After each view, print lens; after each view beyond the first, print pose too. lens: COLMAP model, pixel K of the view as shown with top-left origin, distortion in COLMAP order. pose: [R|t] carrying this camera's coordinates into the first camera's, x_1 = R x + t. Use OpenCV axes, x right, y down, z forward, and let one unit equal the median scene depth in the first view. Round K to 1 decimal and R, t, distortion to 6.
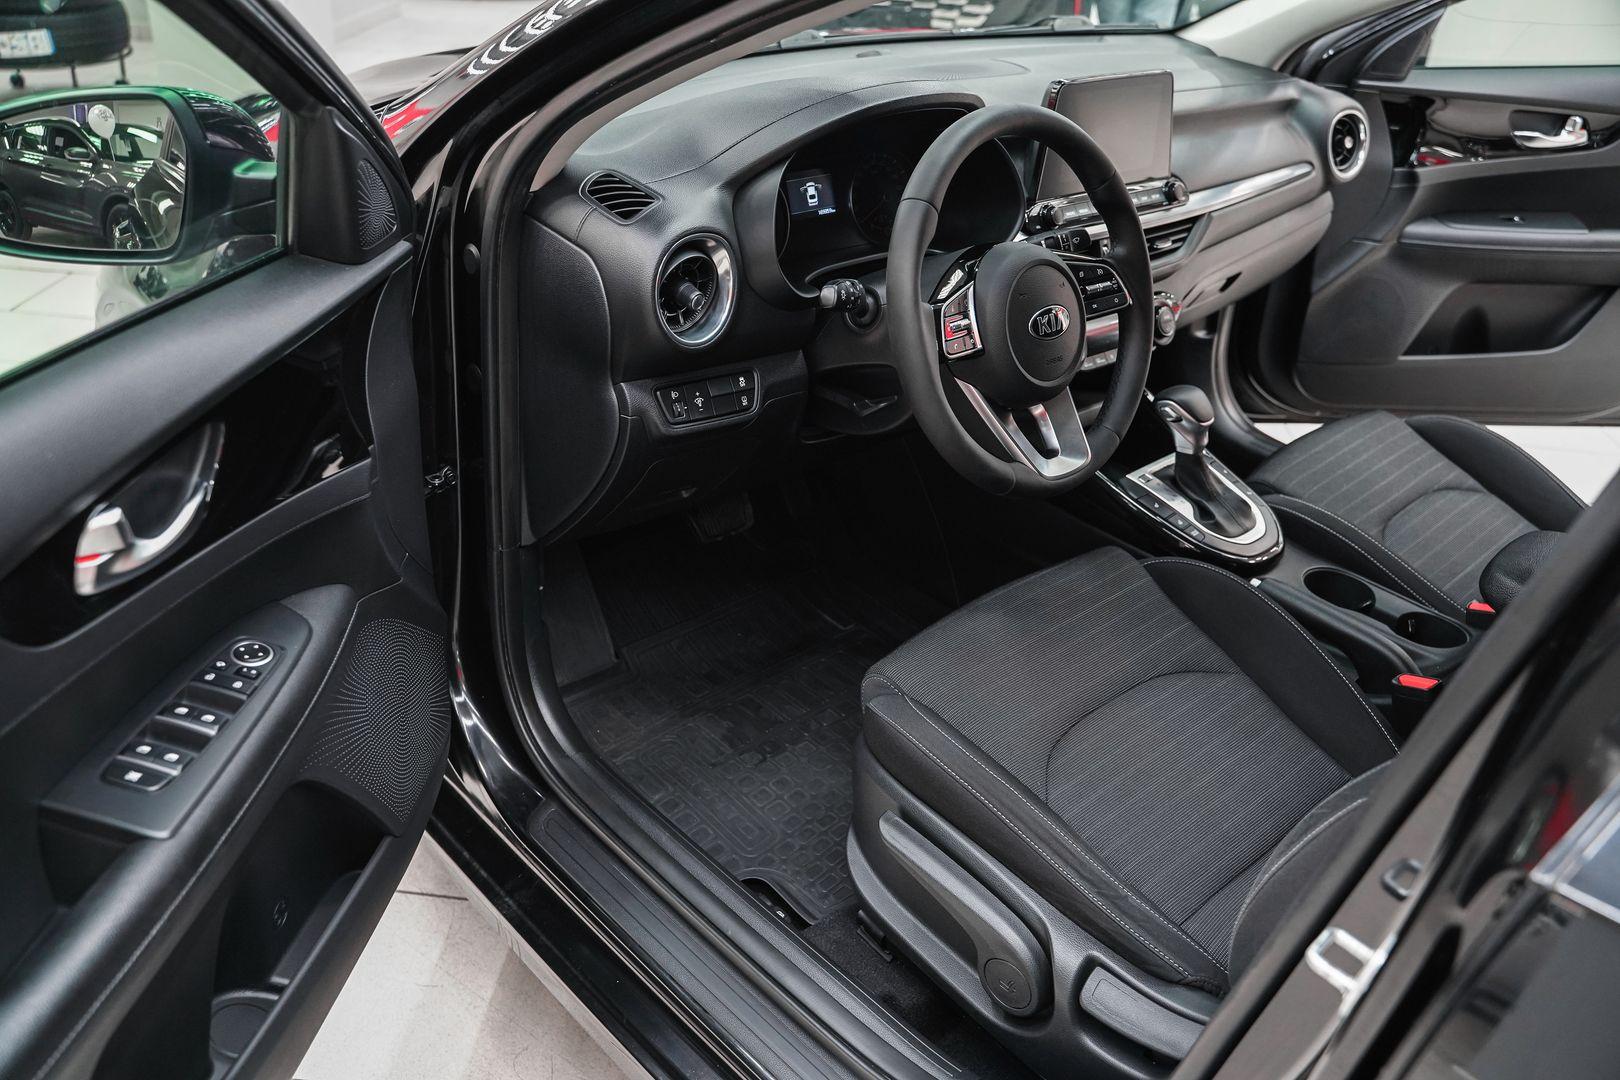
lens RADIAL K [[1302.9, 0, 808.8], [0, 1302.9, 538.5], [0, 0, 1]] dist [-0.126647, 0.096512]
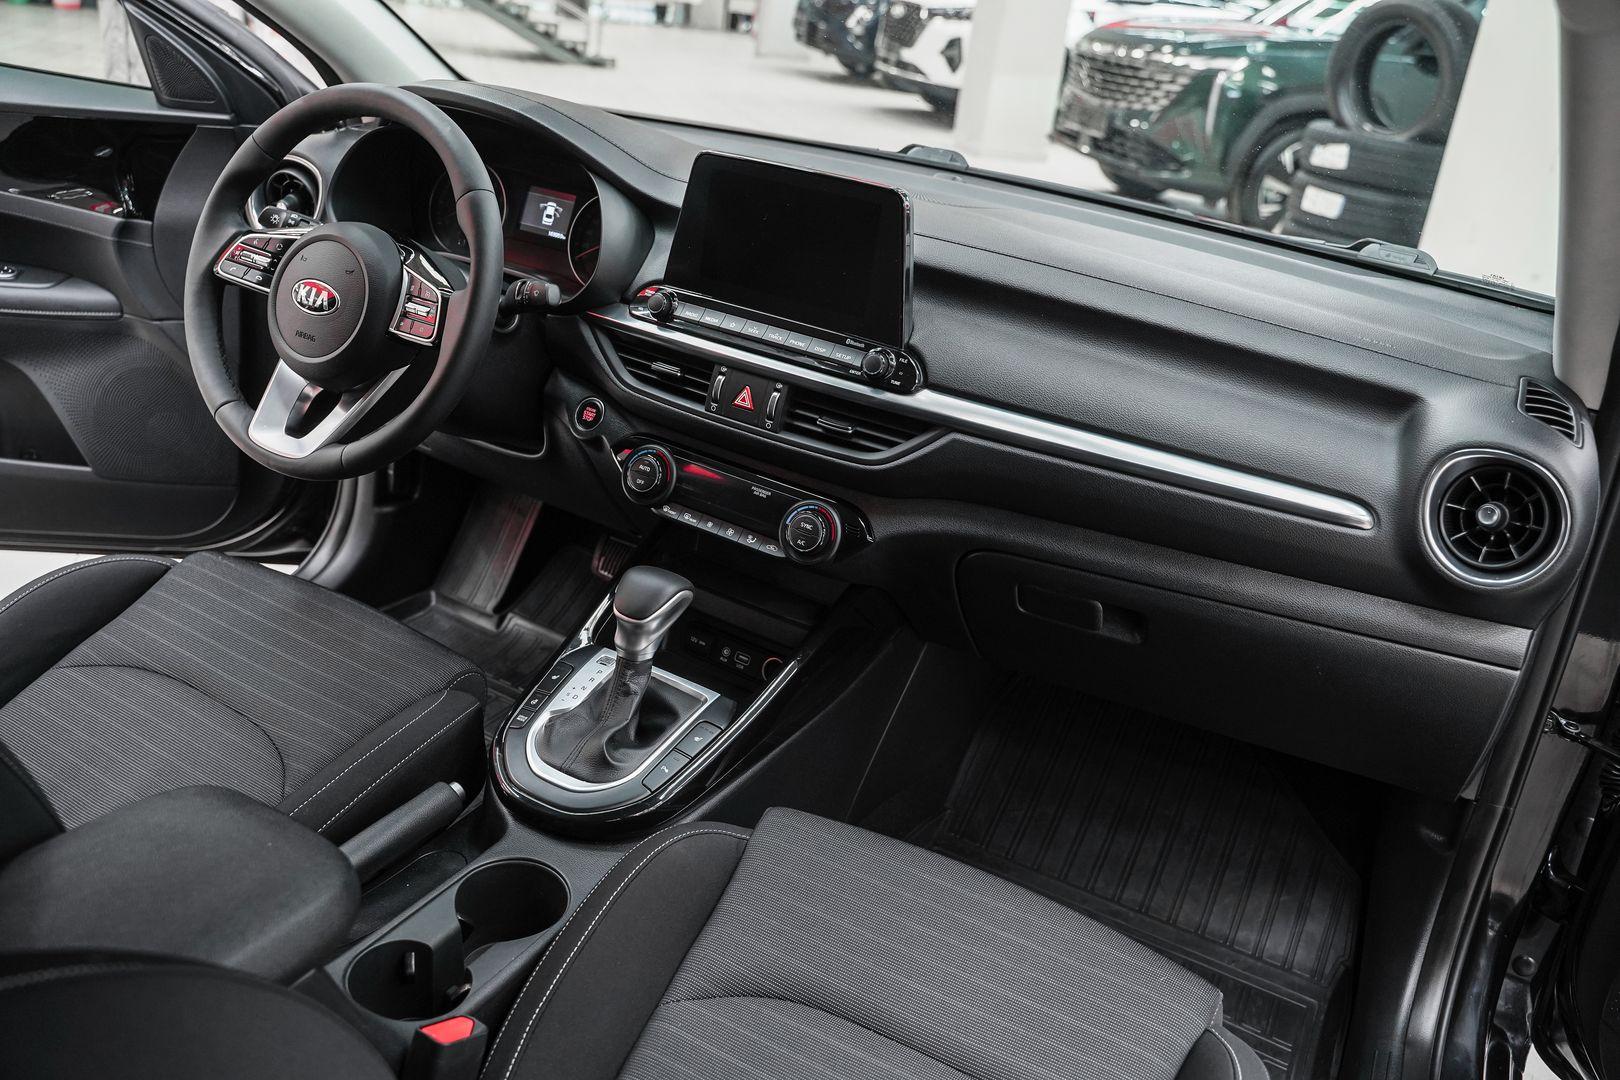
lens RADIAL K [[1302.9, 0, 808.7], [0, 1302.9, 534.2], [0, 0, 1]] dist [-0.126647, 0.096512]
pose [[0.331581, 0.366078, -0.869506, 0.931013], [-0.557197, 0.819719, 0.132633, -0.273383], [0.761305, 0.440508, 0.475781, 0.695076]]
